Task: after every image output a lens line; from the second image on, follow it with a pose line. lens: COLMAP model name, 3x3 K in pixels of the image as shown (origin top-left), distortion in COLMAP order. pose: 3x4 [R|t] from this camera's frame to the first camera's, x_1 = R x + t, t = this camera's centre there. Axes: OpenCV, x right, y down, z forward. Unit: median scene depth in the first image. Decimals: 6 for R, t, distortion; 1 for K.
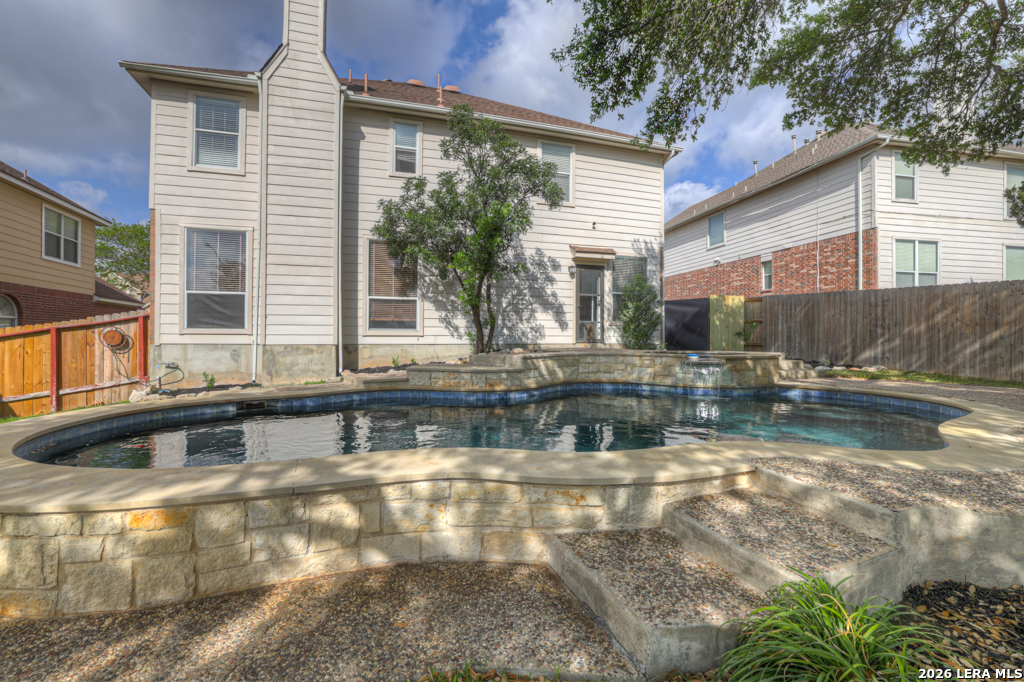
lens RADIAL K [[446.6, 0, 511.0], [0, 446.6, 332.8], [0, 0, 1]] dist [-0.000298, 0.000370]
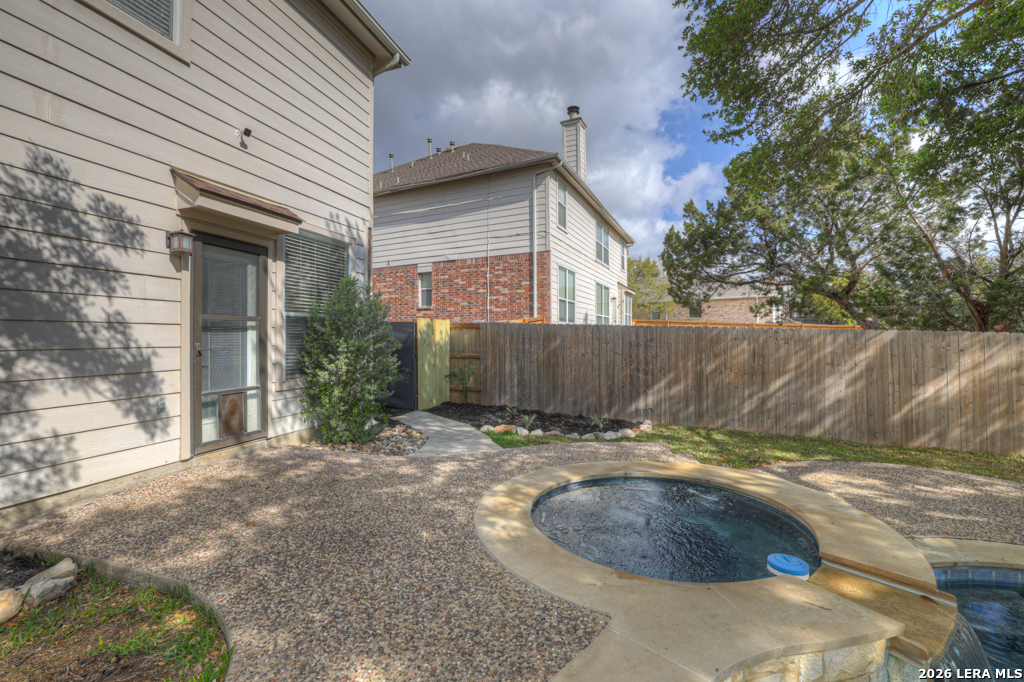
lens RADIAL K [[446.6, 0, 511.0], [0, 446.6, 332.8], [0, 0, 1]] dist [-0.000298, 0.000370]
pose [[0.606085, 0.000546, 0.795400, 0.016402], [0.004425, 0.999982, -0.004058, -0.059137], [-0.795388, 0.005979, 0.606072, 0.494043]]
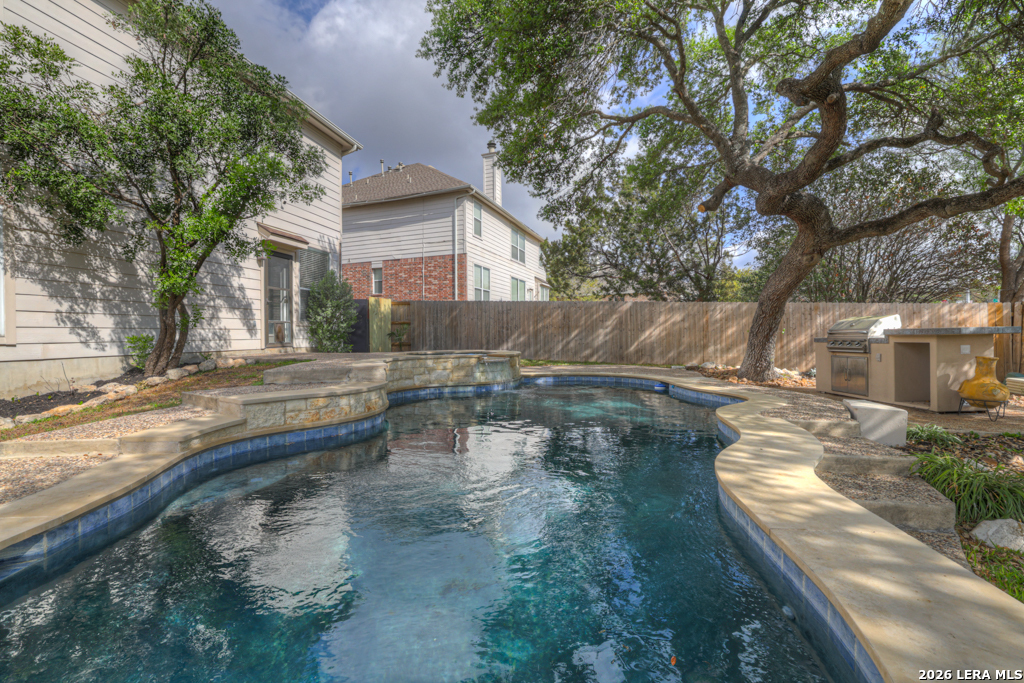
lens RADIAL K [[446.7, 0, 502.8], [0, 446.7, 335.3], [0, 0, 1]] dist [0.000119, 0.000217]
pose [[0.551443, -0.011901, 0.834127, -0.235922], [0.005410, 0.999928, 0.010690, -0.005449], [-0.834195, -0.001382, 0.551468, 0.175424]]
